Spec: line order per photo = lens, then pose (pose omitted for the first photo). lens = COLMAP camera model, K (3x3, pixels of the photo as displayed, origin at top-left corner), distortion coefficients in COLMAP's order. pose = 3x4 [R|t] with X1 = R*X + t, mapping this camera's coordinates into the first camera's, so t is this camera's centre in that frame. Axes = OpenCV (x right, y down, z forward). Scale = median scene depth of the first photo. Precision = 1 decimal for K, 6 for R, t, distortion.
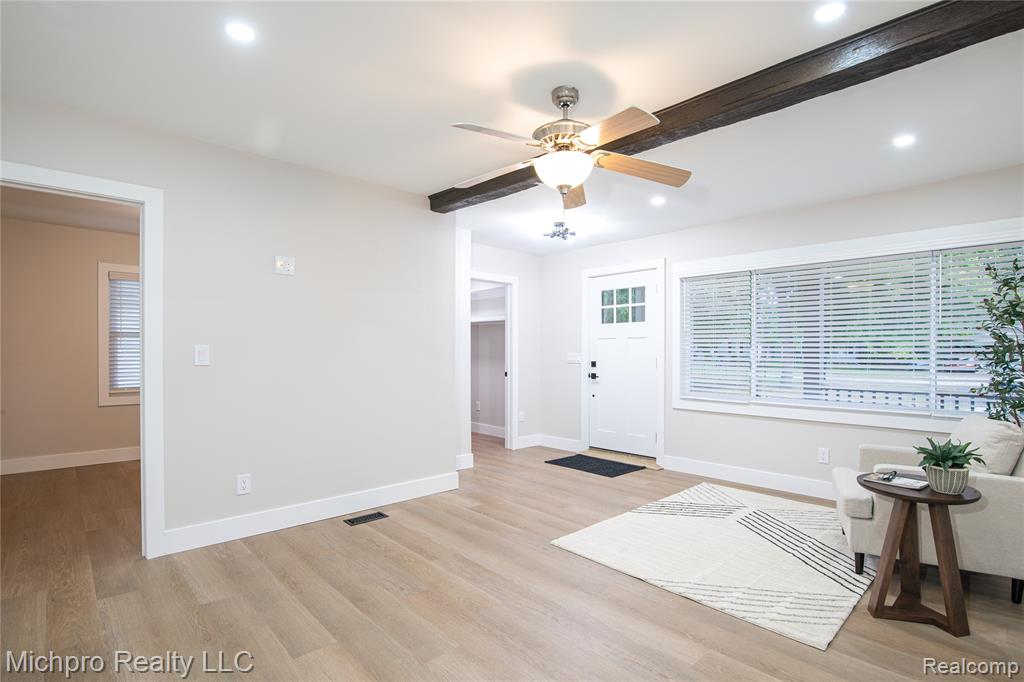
lens RADIAL K [[501.5, 0, 520.5], [0, 501.5, 355.6], [0, 0, 1]] dist [-0.022289, -0.000268]
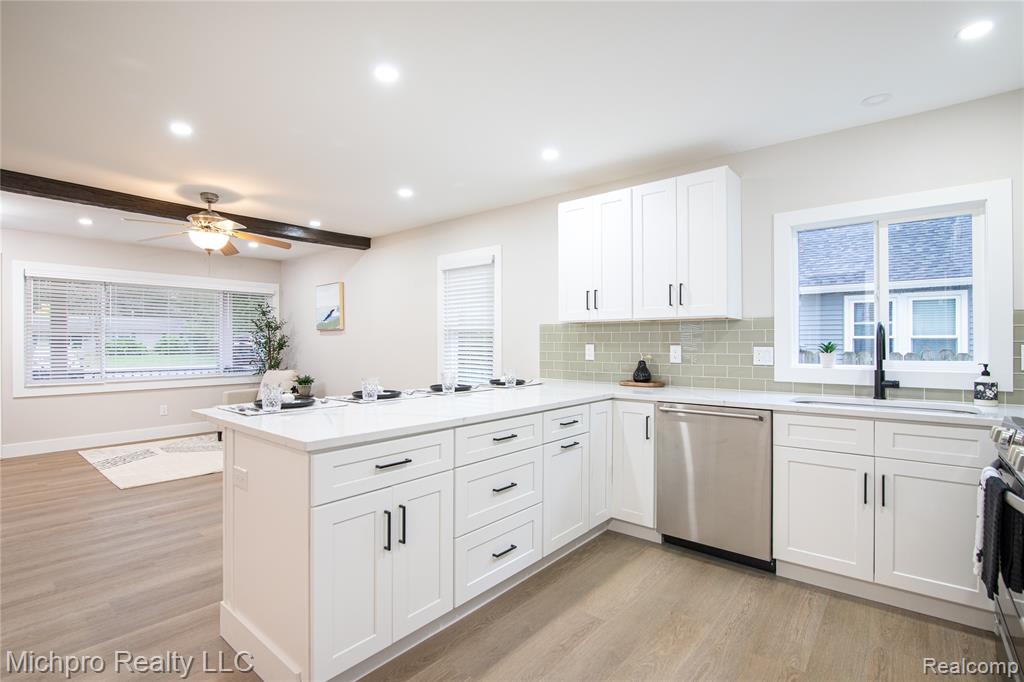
lens RADIAL K [[476.1, 0, 510.1], [0, 476.1, 342.9], [0, 0, 1]] dist [-0.016107, 0.000013]
pose [[-0.110299, -0.001652, 0.993897, -1.019147], [0.009279, 0.999953, 0.002692, -0.003729], [-0.993855, 0.009519, -0.110279, 0.088470]]
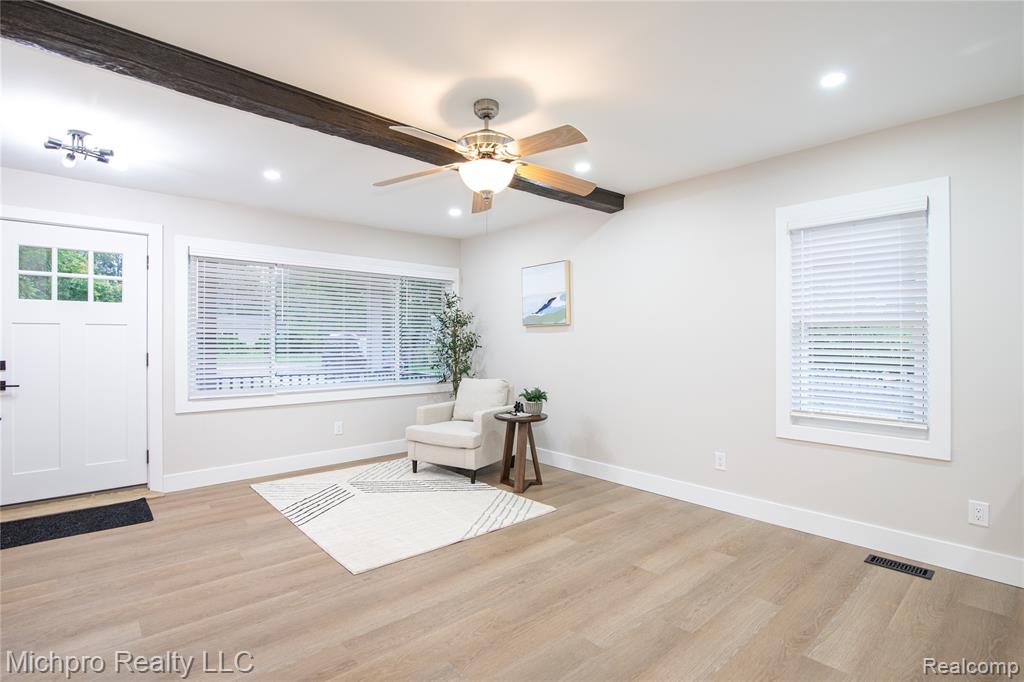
lens RADIAL K [[482.7, 0, 512.0], [0, 482.7, 341.0], [0, 0, 1]] dist [-0.022280, -0.000139]
pose [[0.030263, -0.002267, 0.999539, -0.579587], [0.008276, 0.999964, 0.002018, -0.012023], [-0.999508, 0.008211, 0.030281, 0.561086]]
